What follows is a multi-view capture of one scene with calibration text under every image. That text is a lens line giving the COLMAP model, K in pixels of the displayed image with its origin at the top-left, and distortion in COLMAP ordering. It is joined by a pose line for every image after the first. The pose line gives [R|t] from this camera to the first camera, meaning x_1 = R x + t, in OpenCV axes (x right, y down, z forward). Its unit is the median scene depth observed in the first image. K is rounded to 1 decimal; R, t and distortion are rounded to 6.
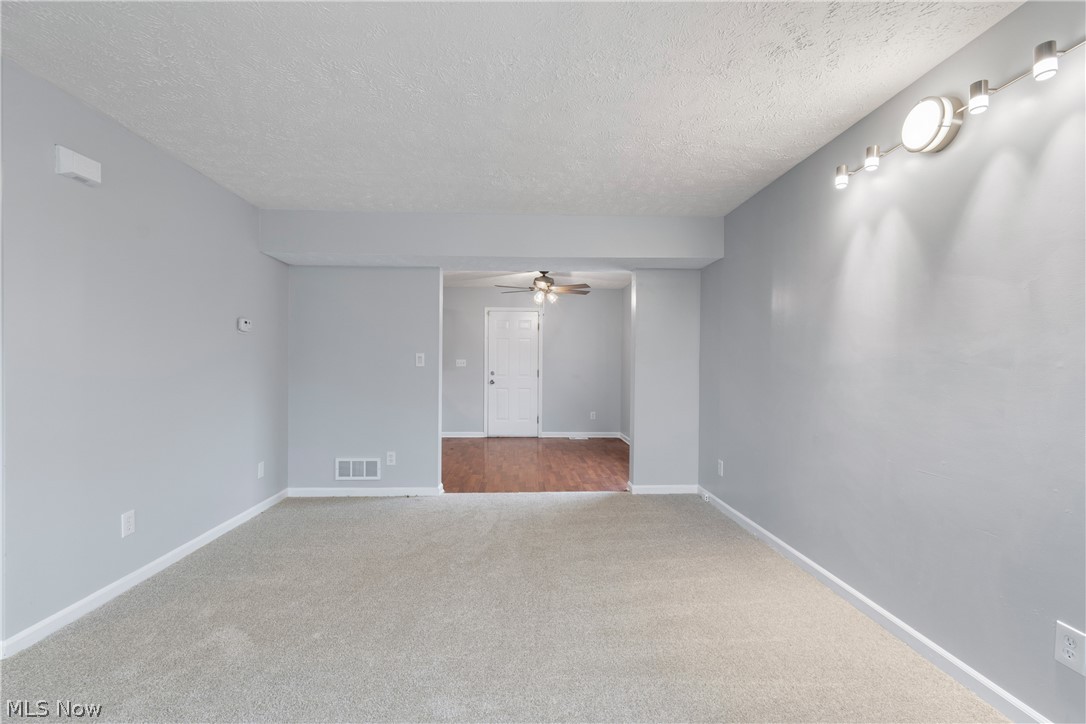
lens RADIAL K [[480.8, 0, 538.9], [0, 480.8, 359.1], [0, 0, 1]] dist [-0.001178, -0.000311]
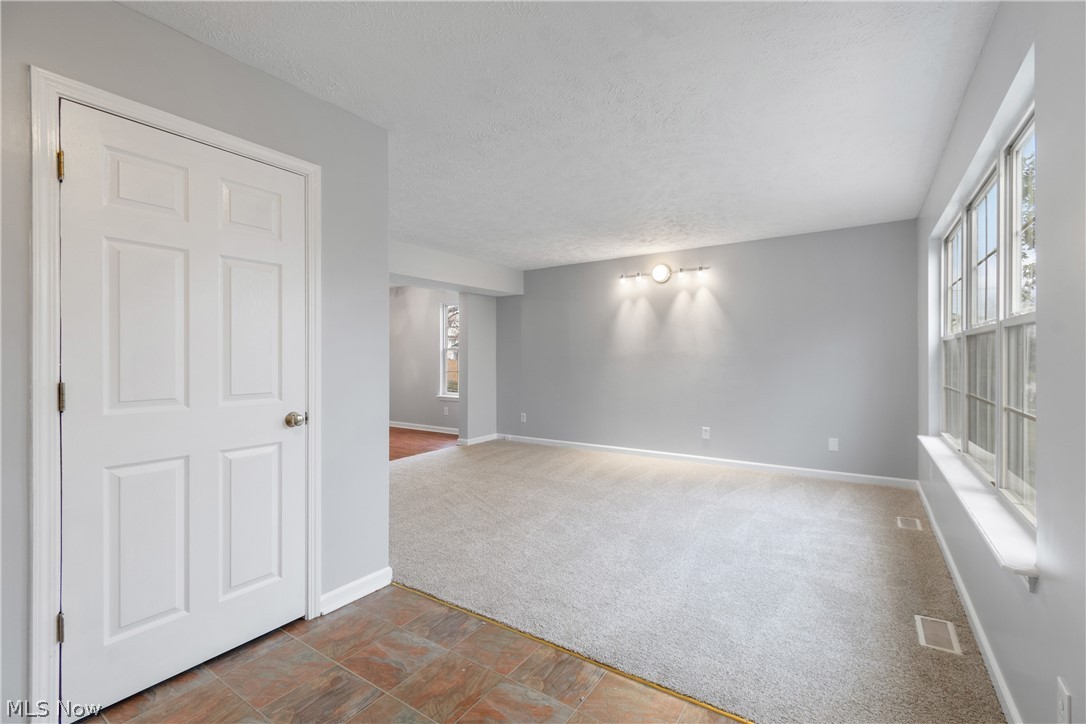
lens RADIAL K [[480.8, 0, 538.9], [0, 480.8, 359.1], [0, 0, 1]] dist [-0.001178, -0.000311]
pose [[0.593103, -0.008395, 0.805083, -1.240677], [-0.001796, 0.999929, 0.011750, -0.003875], [-0.805125, -0.008415, 0.593046, -0.074072]]
